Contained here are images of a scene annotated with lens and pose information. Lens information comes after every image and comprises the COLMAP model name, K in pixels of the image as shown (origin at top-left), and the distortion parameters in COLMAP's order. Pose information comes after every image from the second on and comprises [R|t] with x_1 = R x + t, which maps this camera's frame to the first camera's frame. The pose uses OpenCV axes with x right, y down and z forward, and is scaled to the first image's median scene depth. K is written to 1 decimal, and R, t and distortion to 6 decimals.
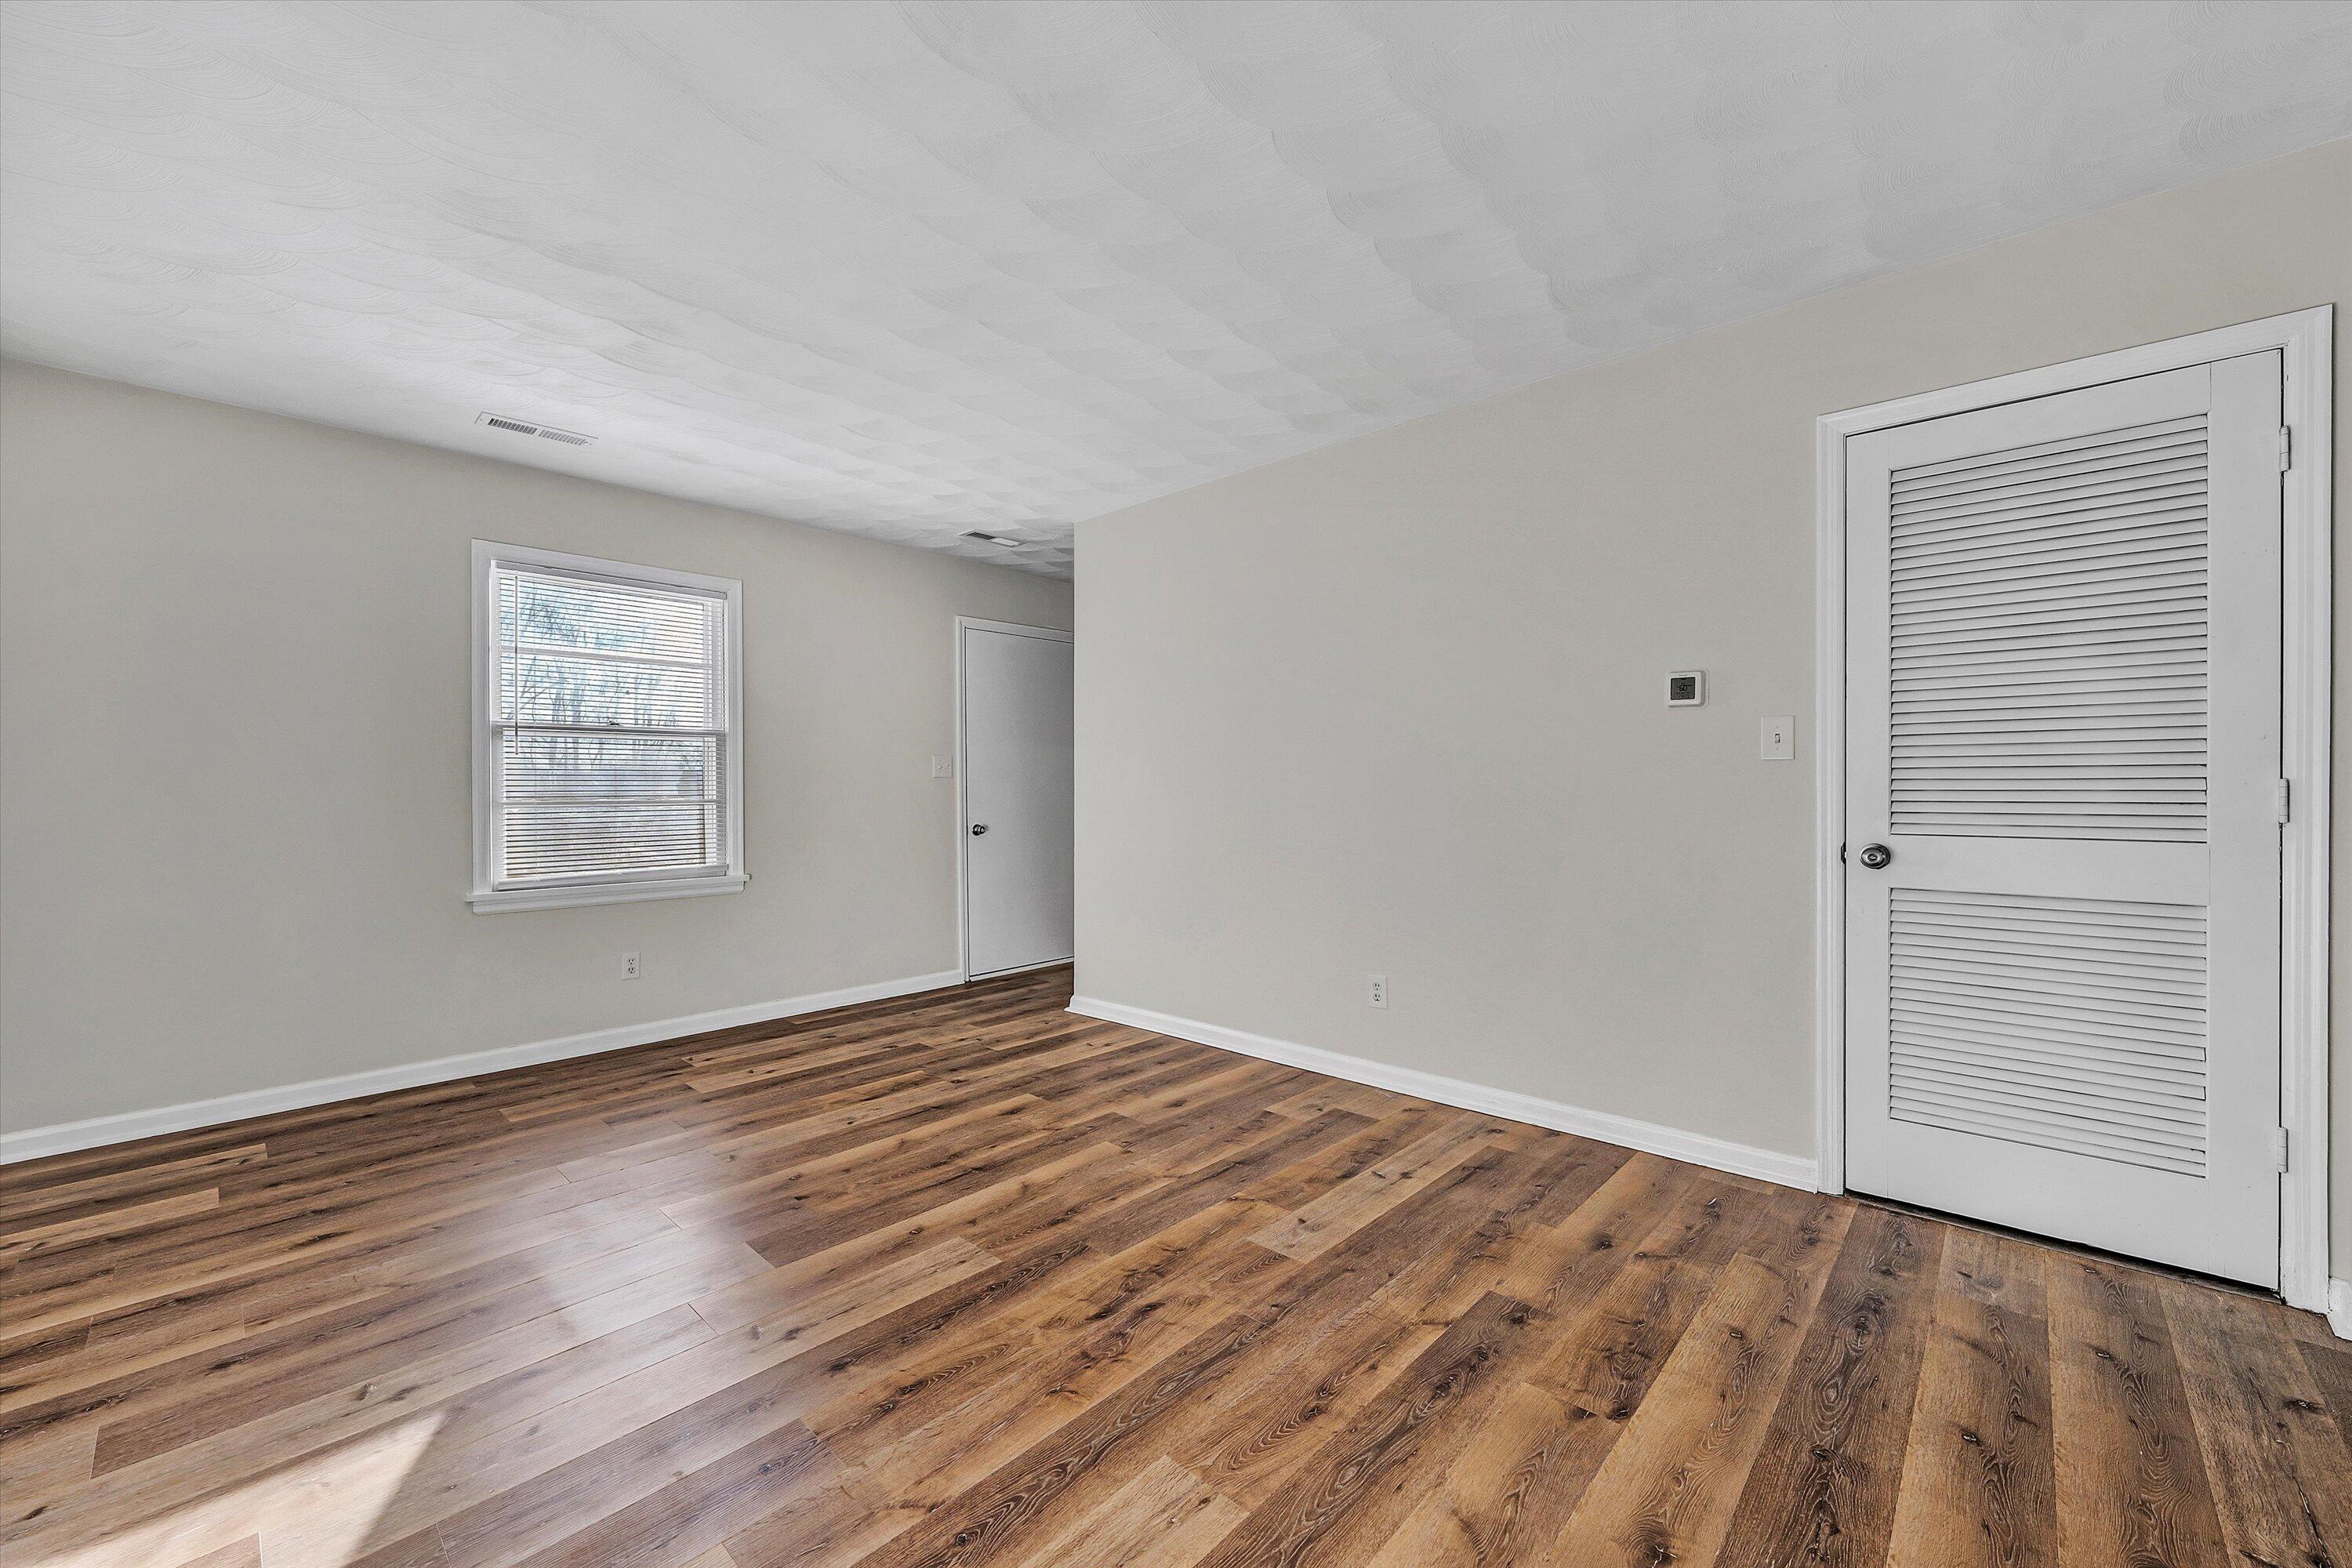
lens RADIAL K [[910.3, 0, 1176.0], [0, 910.3, 784.0], [0, 0, 1]] dist [0.000257, 0.000101]
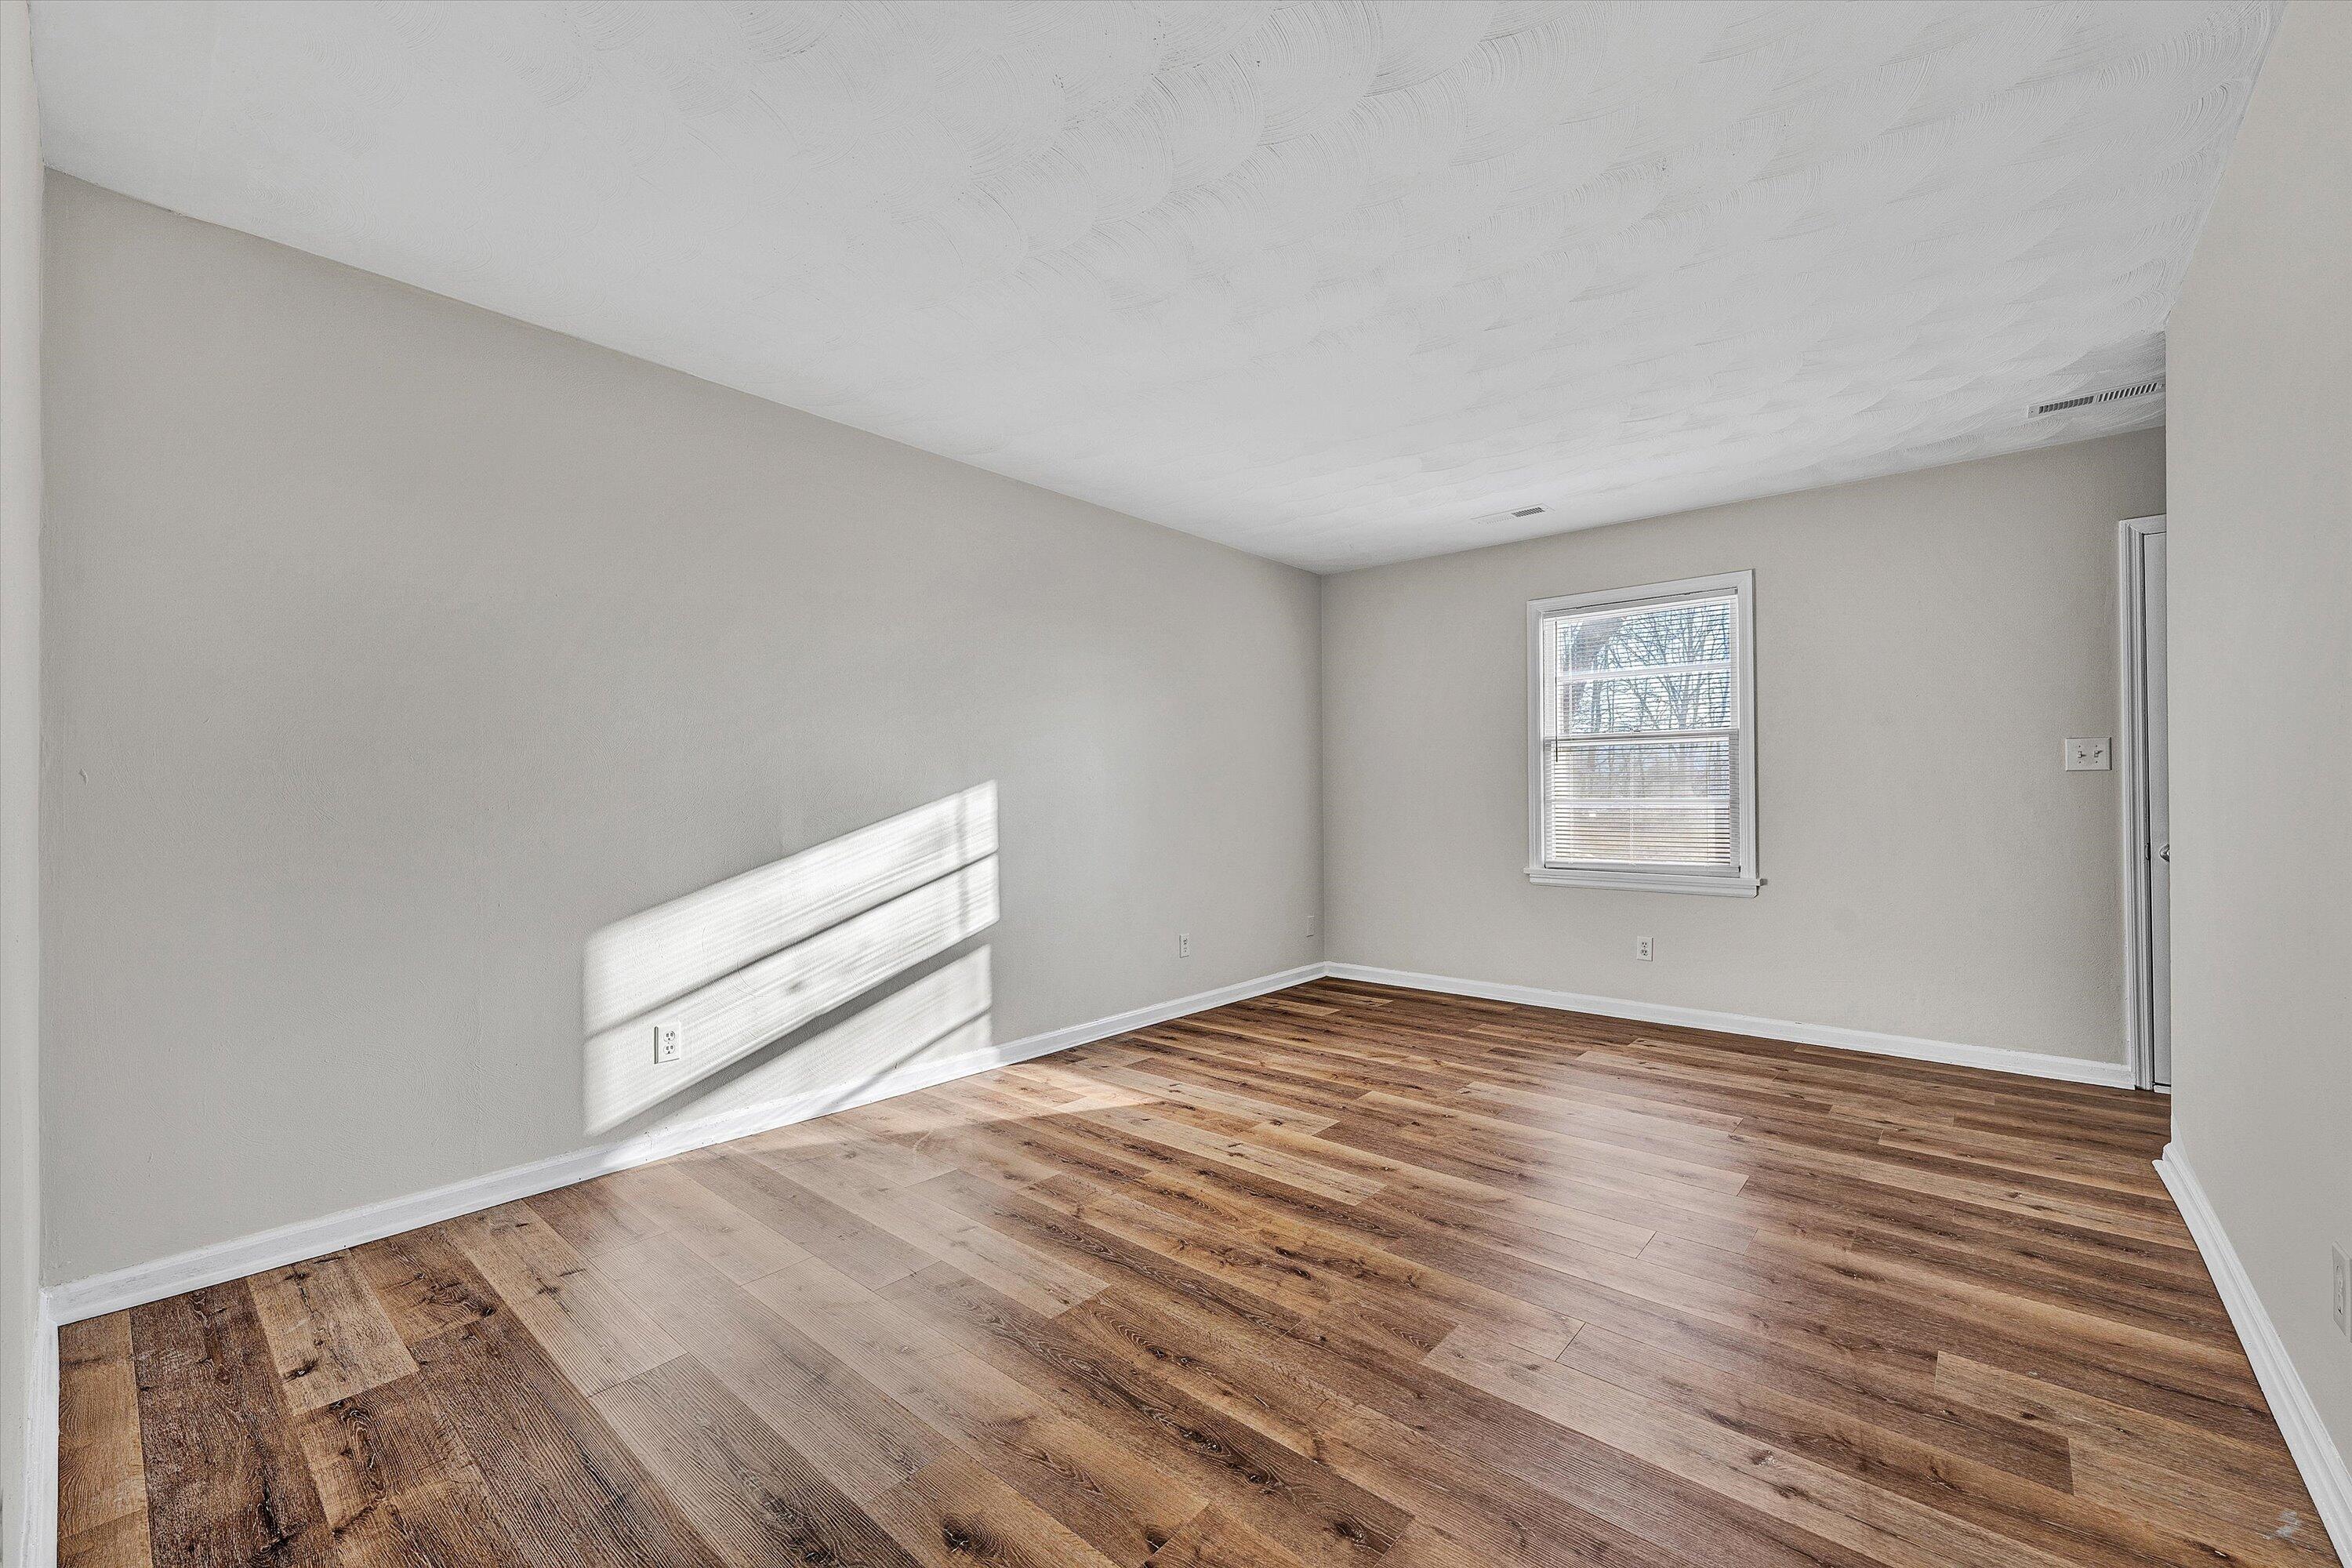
lens RADIAL K [[948.2, 0, 1195.9], [0, 948.2, 788.4], [0, 0, 1]] dist [0.000710, -0.000288]
pose [[0.048800, 0.000166, -0.998809, 0.846231], [0.009283, 0.999957, 0.000620, -0.001951], [0.998765, -0.009302, 0.048797, 0.640540]]
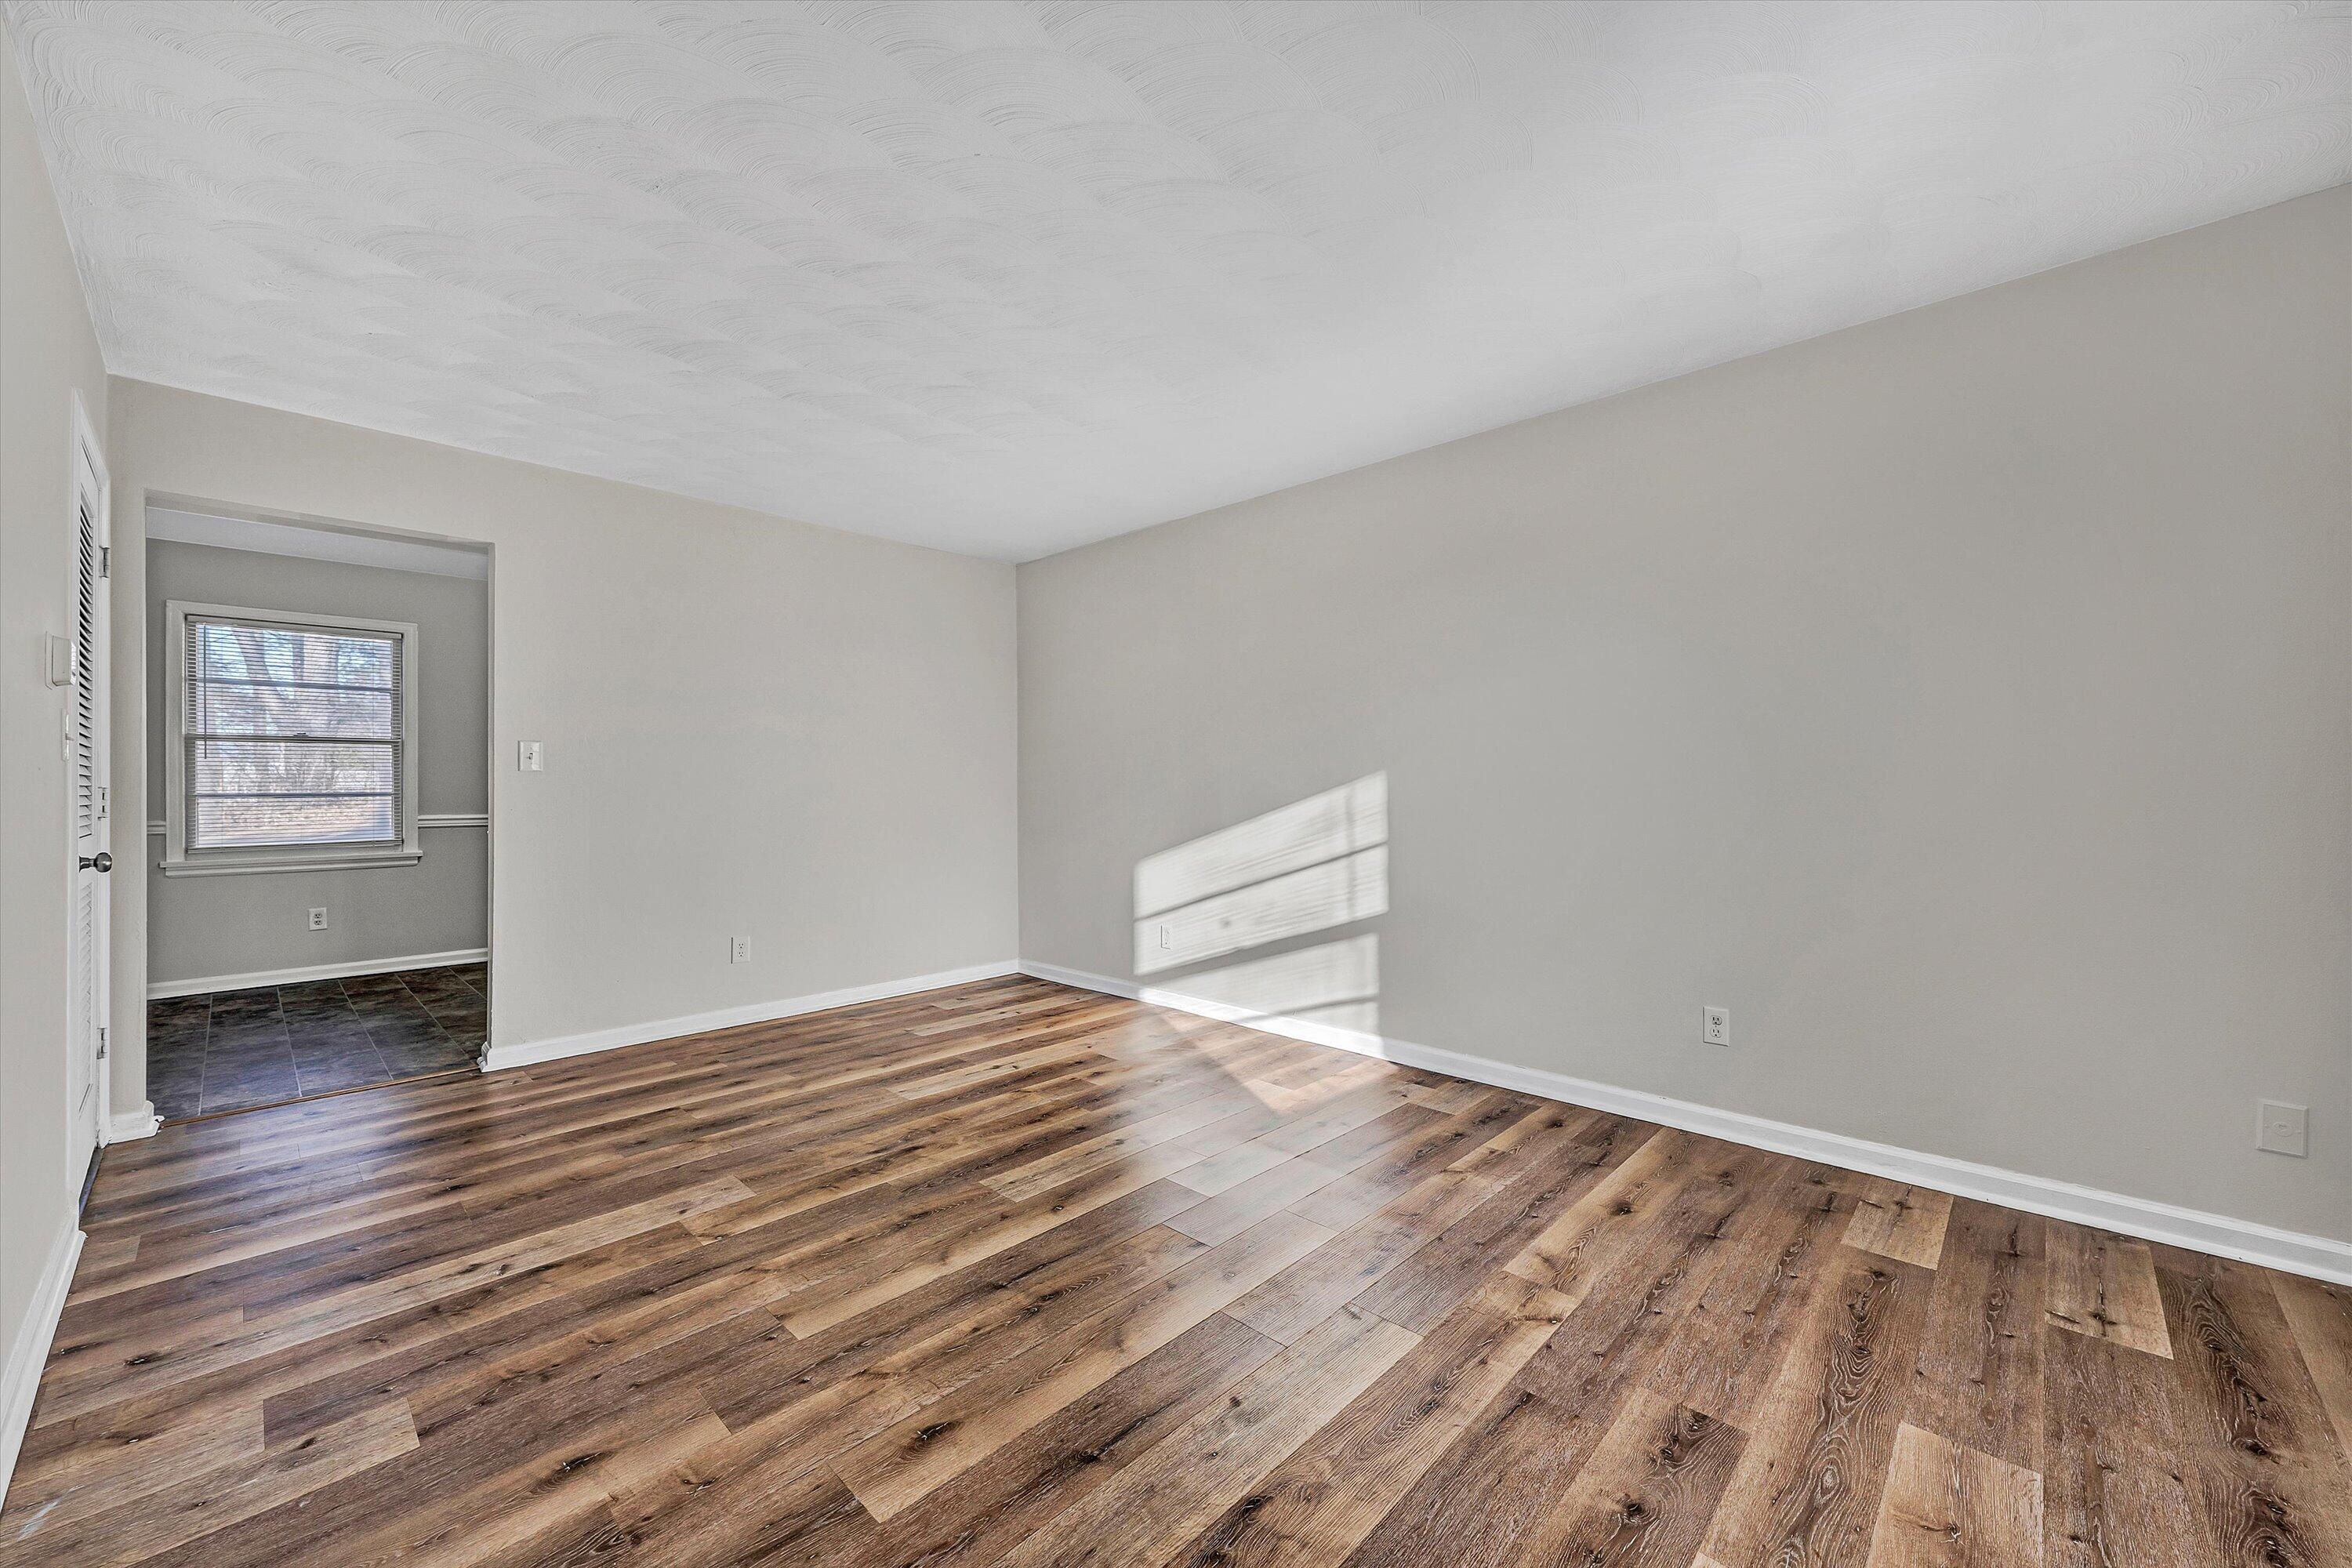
lens RADIAL K [[910.3, 0, 1176.0], [0, 910.3, 784.0], [0, 0, 1]] dist [0.000257, 0.000101]
pose [[-0.999759, 0.008921, 0.020061, -0.409628], [0.008777, 0.999935, -0.007296, 0.012299], [-0.020124, -0.007118, -0.999772, 1.875553]]
